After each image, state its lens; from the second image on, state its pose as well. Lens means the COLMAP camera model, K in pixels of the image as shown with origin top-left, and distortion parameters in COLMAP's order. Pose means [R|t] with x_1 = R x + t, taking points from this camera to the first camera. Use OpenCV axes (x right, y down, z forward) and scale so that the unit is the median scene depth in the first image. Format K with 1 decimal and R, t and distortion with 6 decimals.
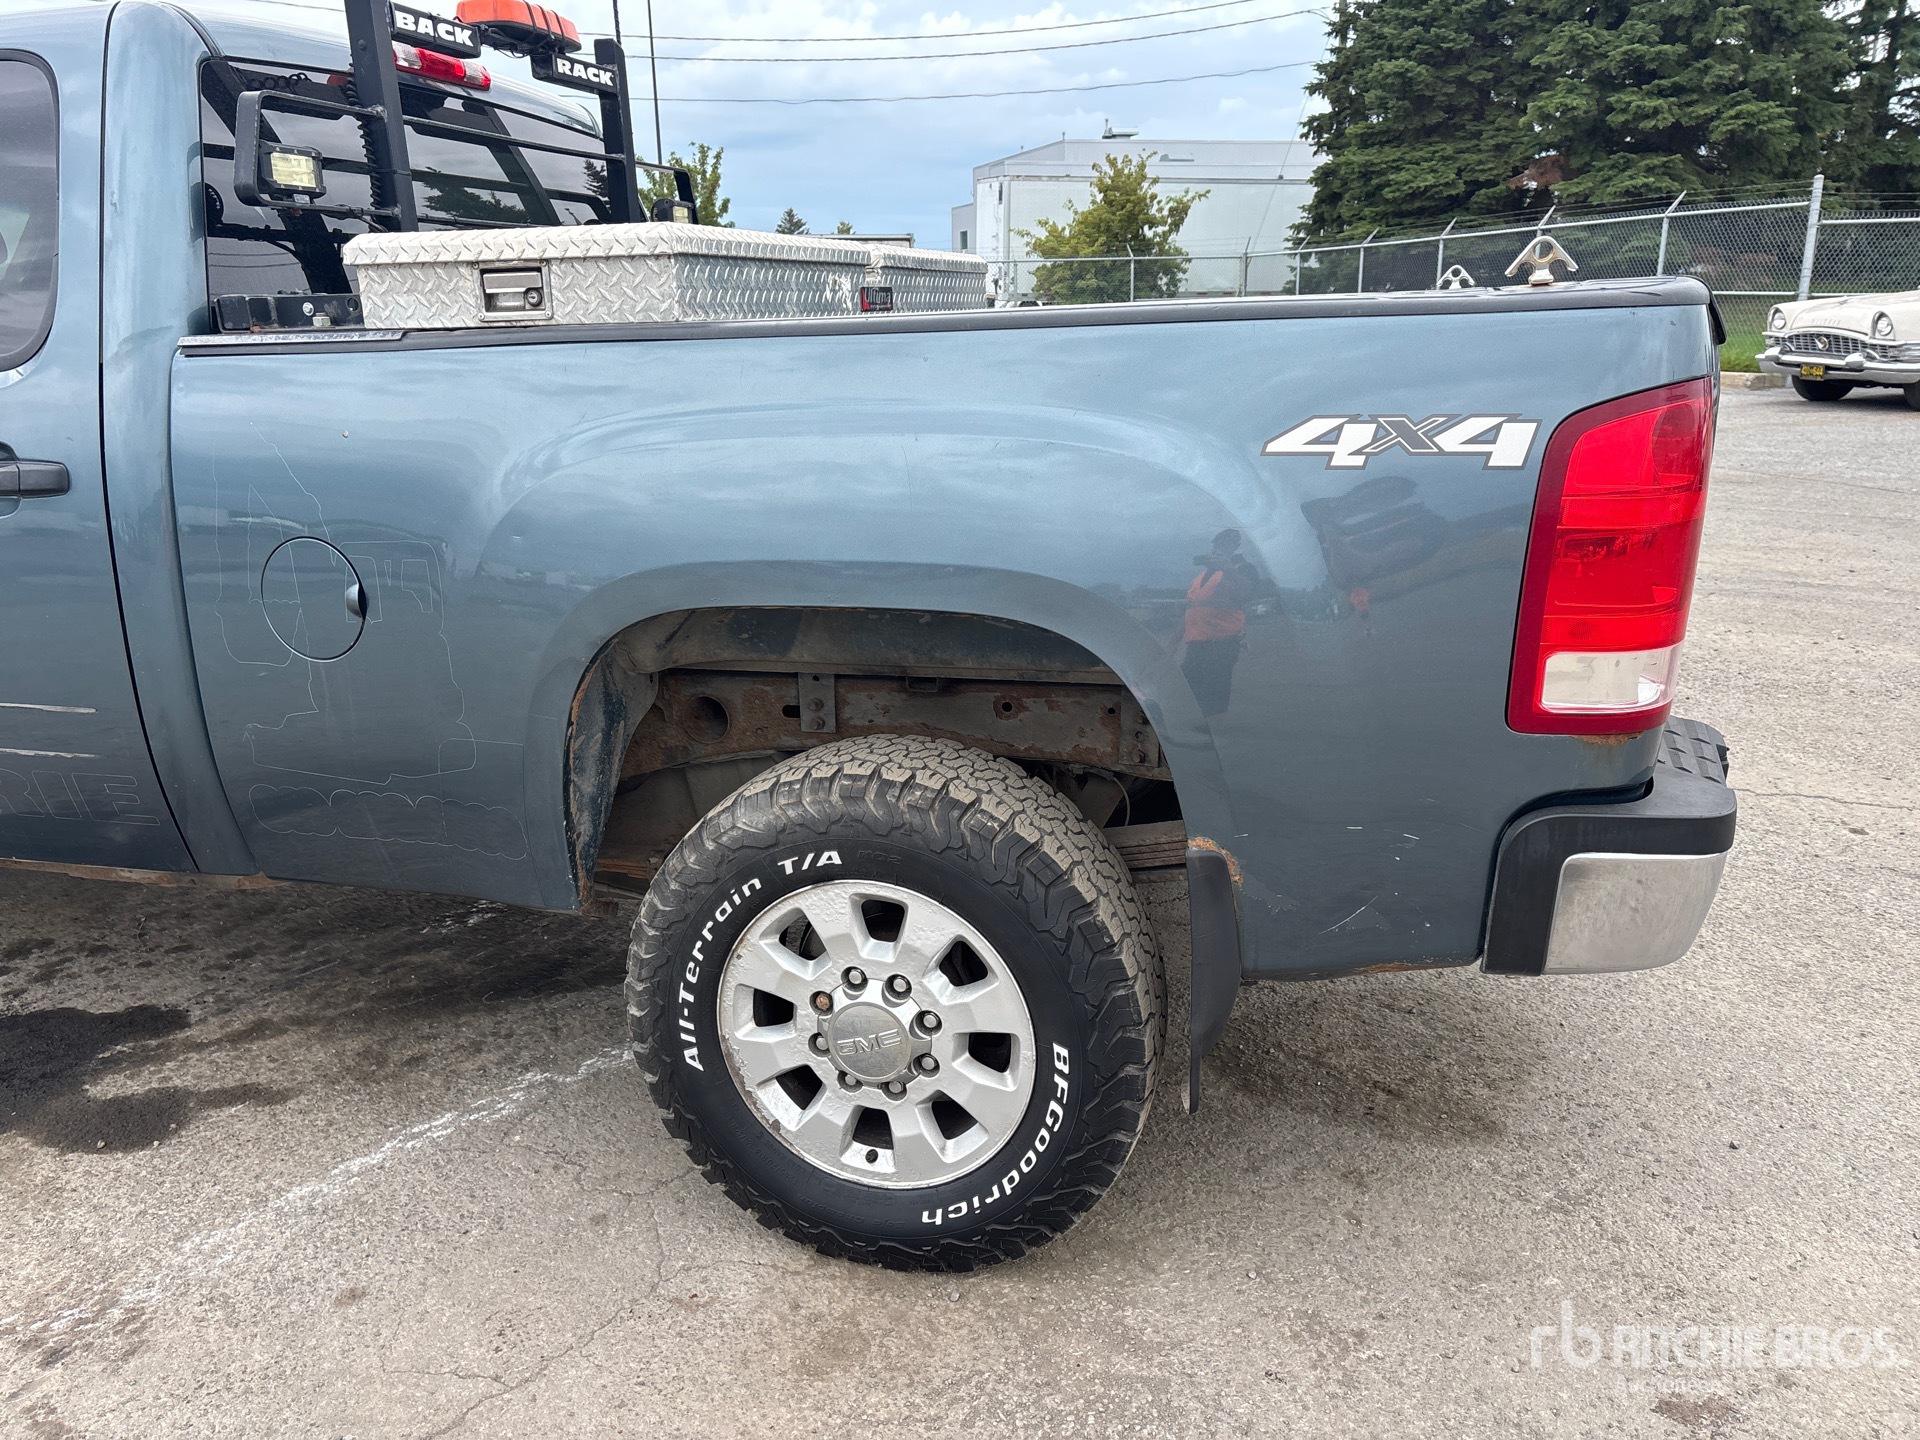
lens RADIAL K [[1449.2, 0, 952.5], [0, 1449.2, 726.6], [0, 0, 1]] dist [0.042914, -0.042742]
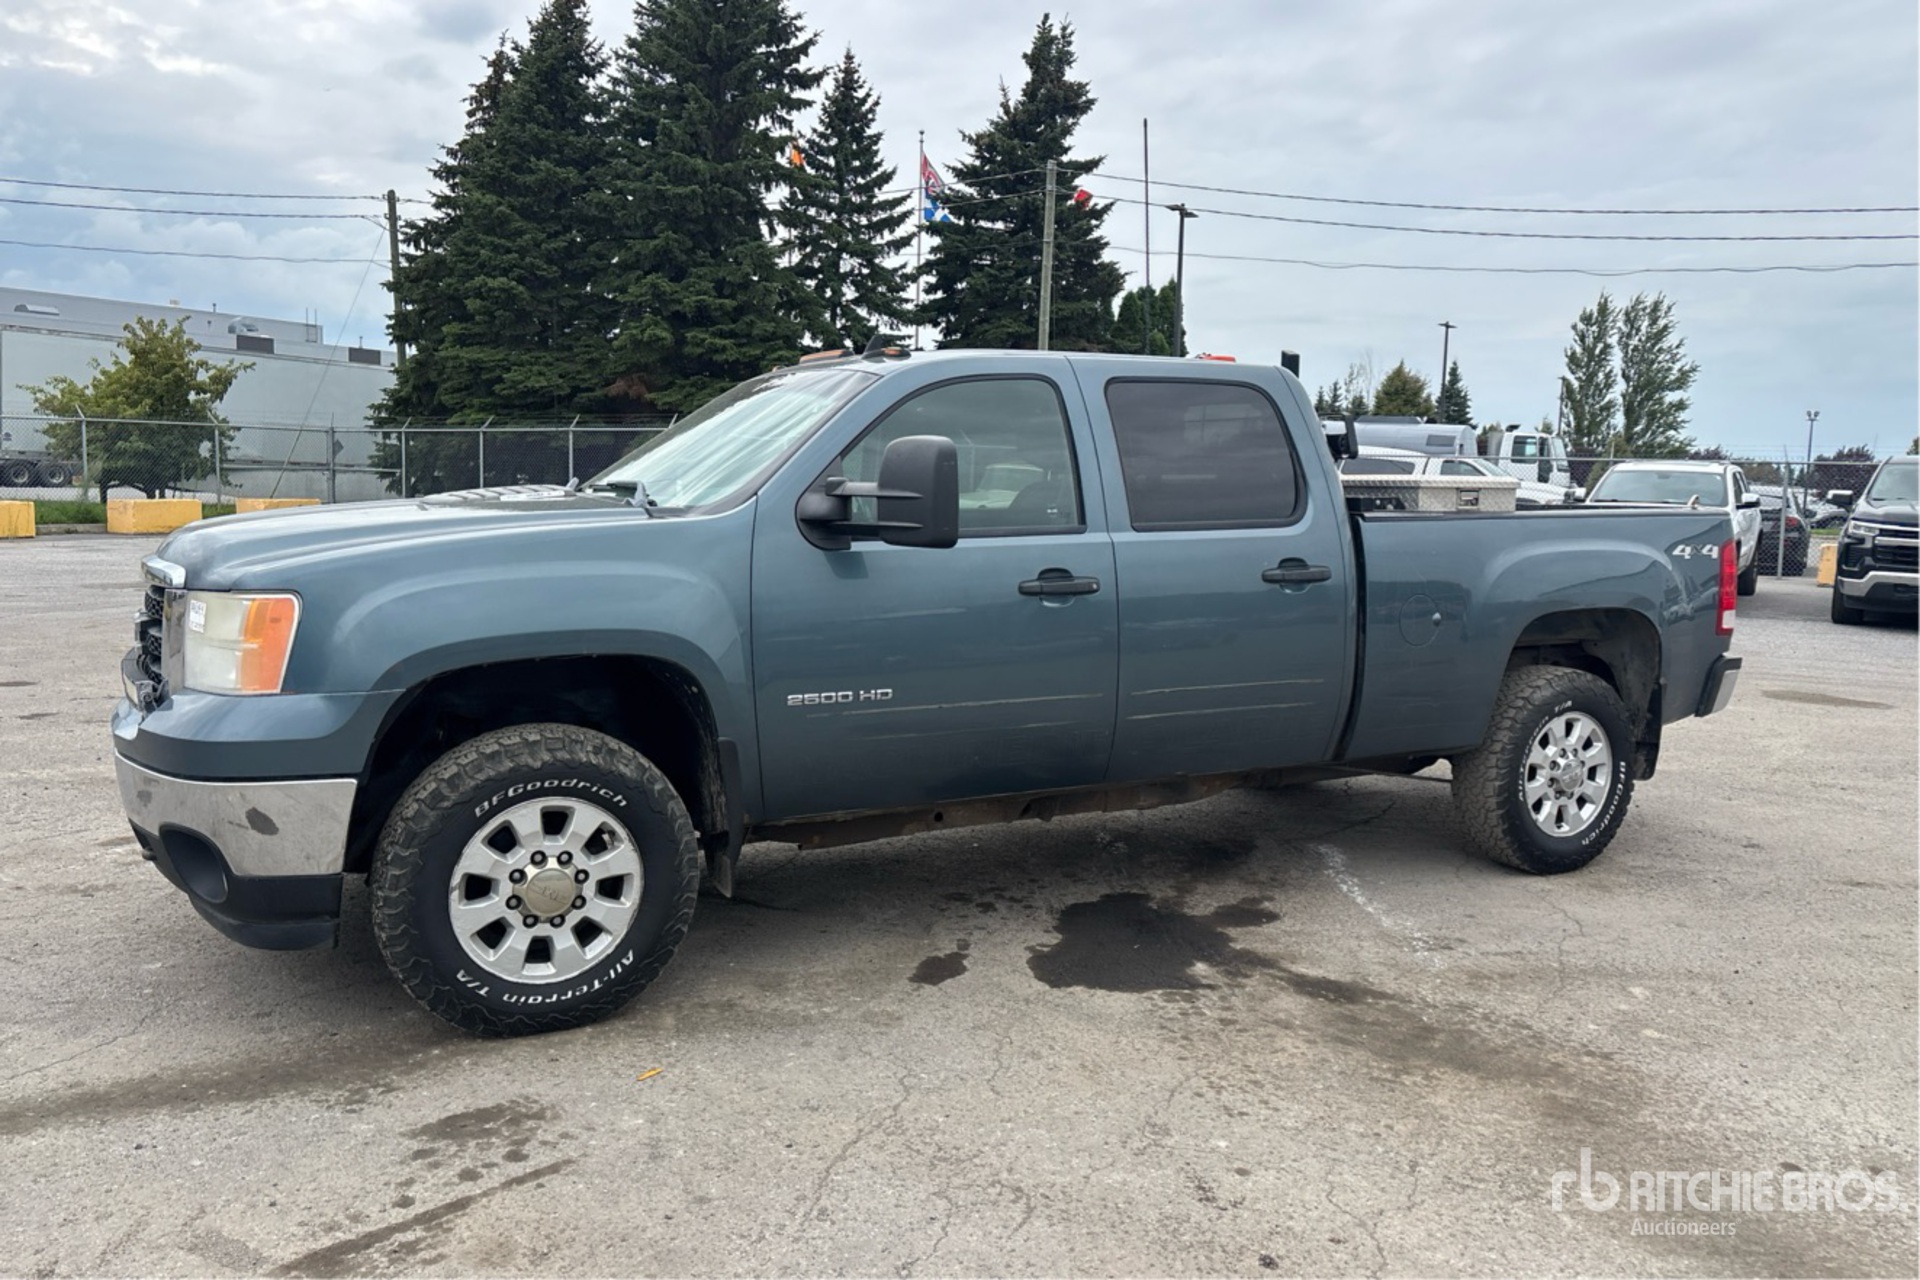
lens RADIAL K [[1444.3, 0, 976.6], [0, 1444.3, 632.2], [0, 0, 1]] dist [0.053750, -0.046065]
pose [[0.717457, -0.036885, 0.695625, -2.159259], [0.159387, 0.980799, -0.112382, 0.069227], [-0.678123, 0.191503, 0.709560, -0.163608]]
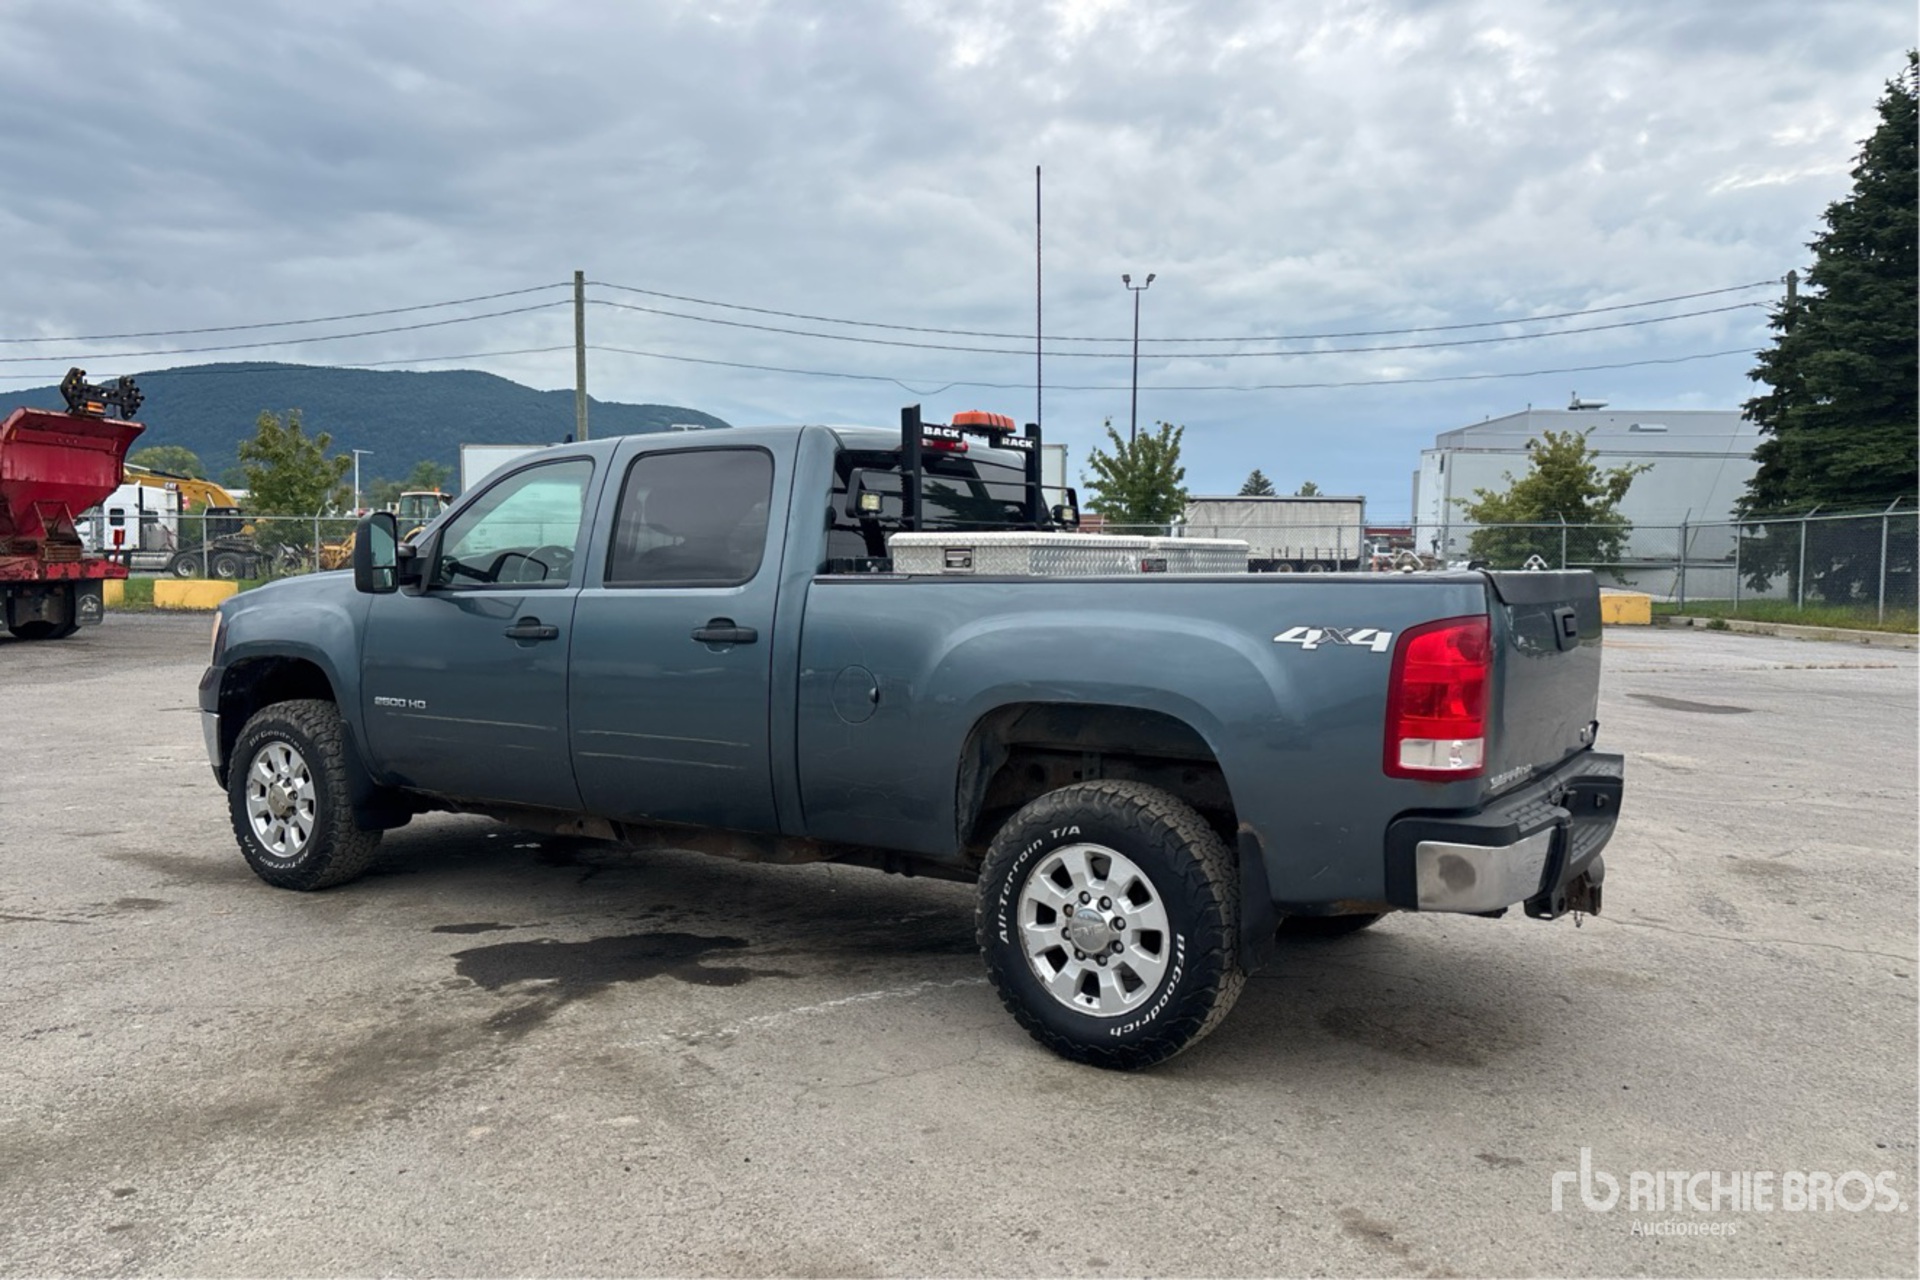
lens RADIAL K [[1444.3, 0, 977.7], [0, 1444.3, 621.1], [0, 0, 1]] dist [0.053750, -0.046065]
pose [[0.956361, 0.041652, -0.289203, 0.278884], [-0.108328, 0.969793, -0.218554, 0.205314], [0.271364, 0.240345, 0.931985, -0.775216]]
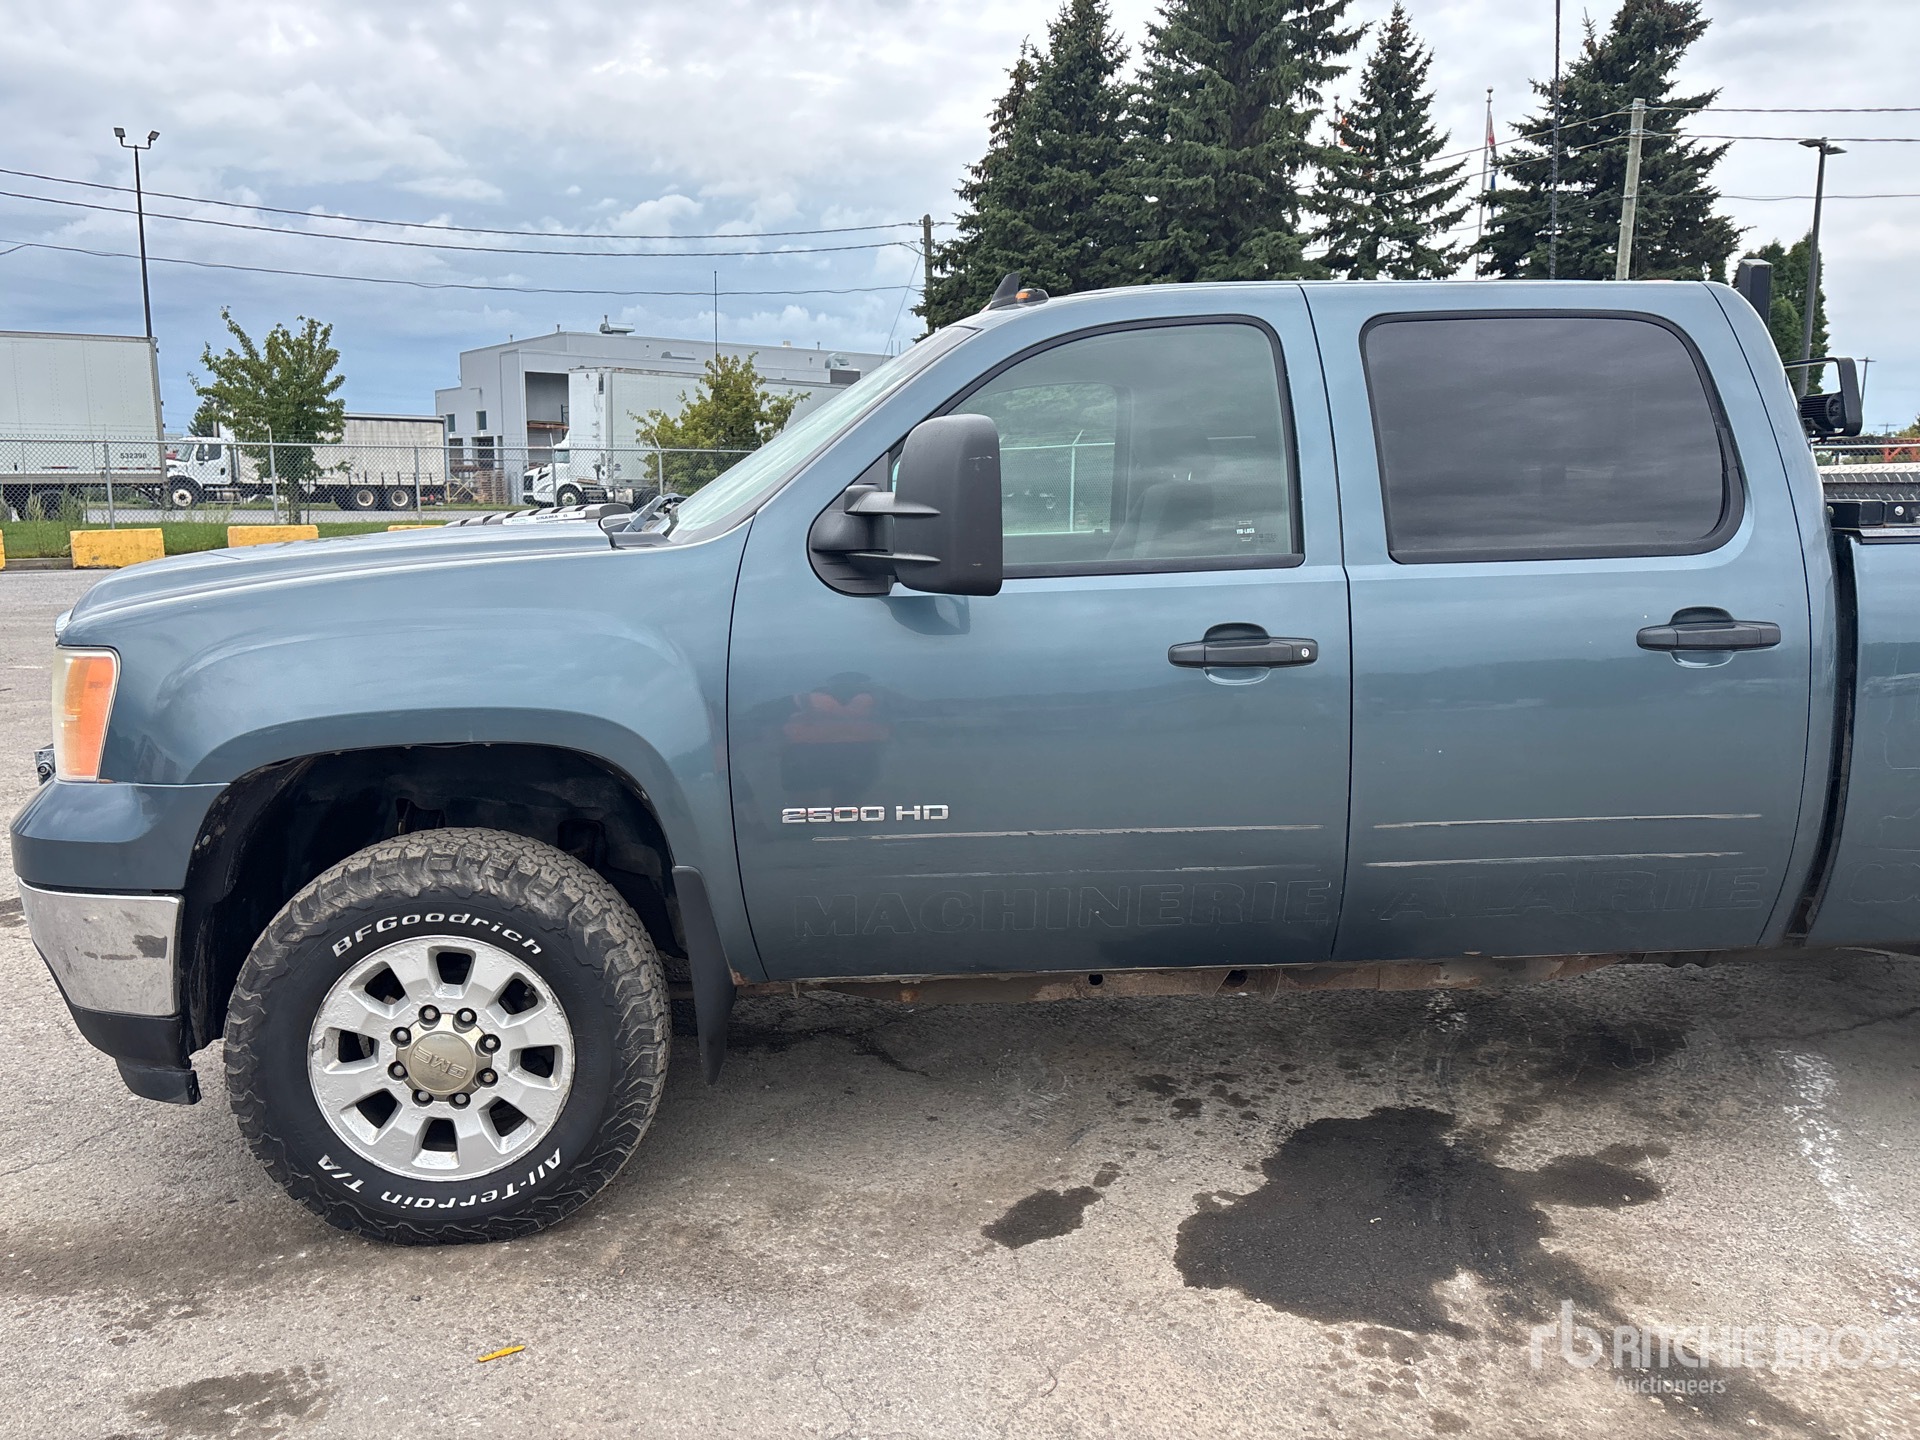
lens RADIAL K [[1449.2, 0, 944.4], [0, 1449.2, 713.7], [0, 0, 1]] dist [0.042914, -0.042742]
pose [[0.934001, -0.032406, 0.355796, -1.501668], [0.078723, 0.990068, -0.116481, -0.005564], [-0.348488, 0.136803, 0.927276, 0.047404]]
